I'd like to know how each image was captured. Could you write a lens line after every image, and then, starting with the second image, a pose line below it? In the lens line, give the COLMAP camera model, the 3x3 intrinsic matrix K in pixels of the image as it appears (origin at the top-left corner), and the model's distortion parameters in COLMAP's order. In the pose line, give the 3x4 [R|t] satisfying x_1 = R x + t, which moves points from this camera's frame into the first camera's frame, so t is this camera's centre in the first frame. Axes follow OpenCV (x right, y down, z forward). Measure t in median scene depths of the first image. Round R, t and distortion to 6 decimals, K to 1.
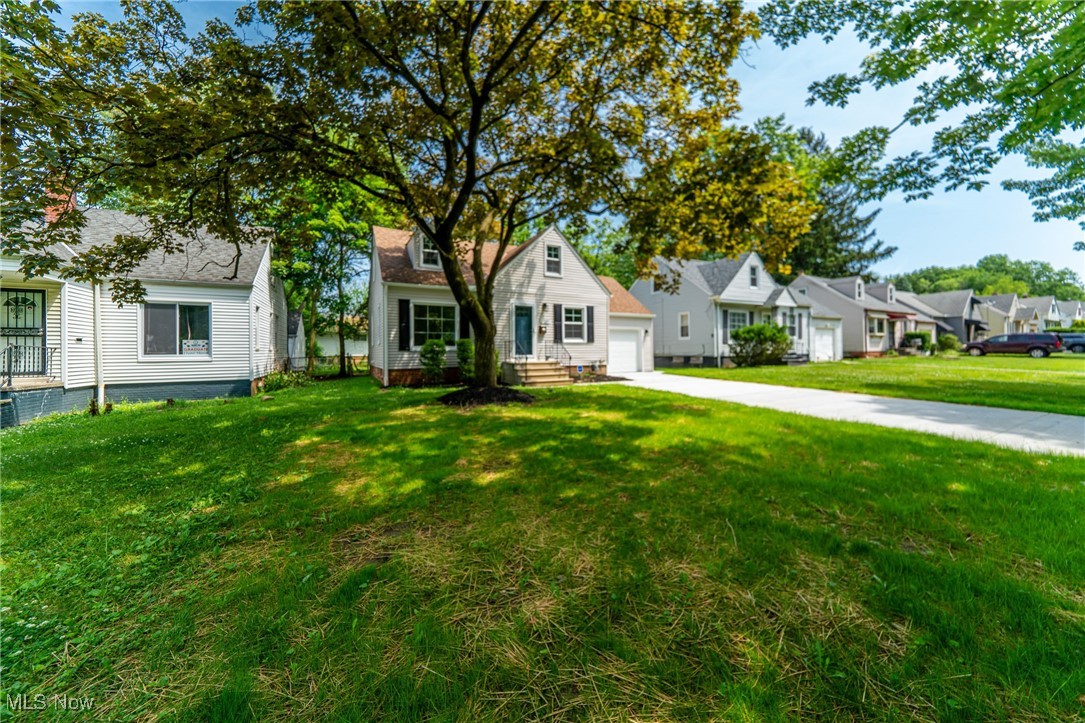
lens RADIAL K [[384.6, 0, 539.9], [0, 384.6, 352.8], [0, 0, 1]] dist [0.000066, 0.000081]
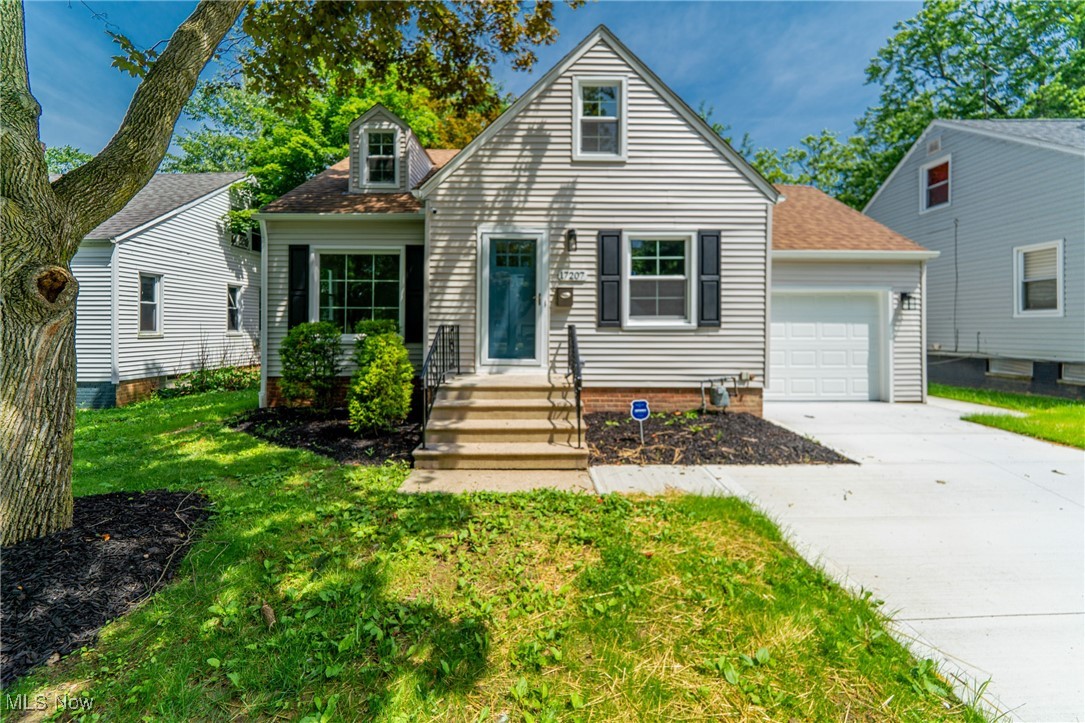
lens RADIAL K [[384.6, 0, 540.3], [0, 384.6, 332.9], [0, 0, 1]] dist [0.000066, 0.000081]
pose [[0.886279, 0.015067, -0.462906, 0.166554], [-0.010821, 0.999872, 0.011825, -0.025380], [0.463024, -0.005471, 0.886329, 0.614982]]
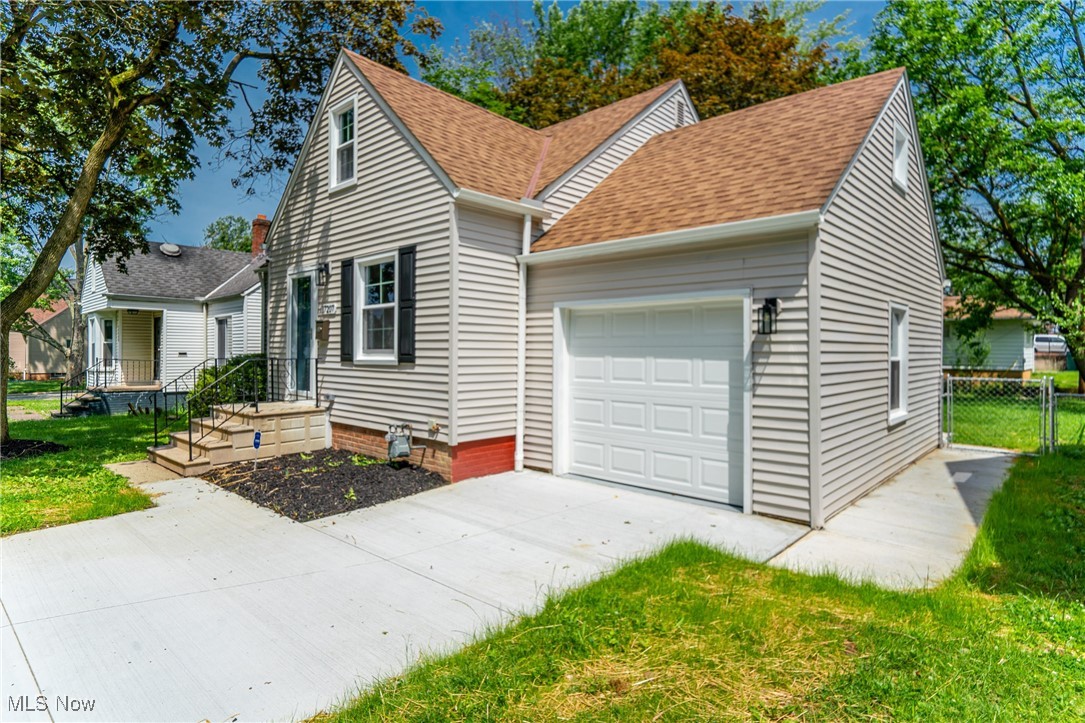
lens RADIAL K [[579.6, 0, 539.0], [0, 579.6, 355.7], [0, 0, 1]] dist [-0.001435, 0.000005]
pose [[0.315423, 0.019208, -0.948757, 0.639874], [-0.008356, 0.999813, 0.017464, -0.044135], [0.948914, 0.002419, 0.315525, 0.994481]]
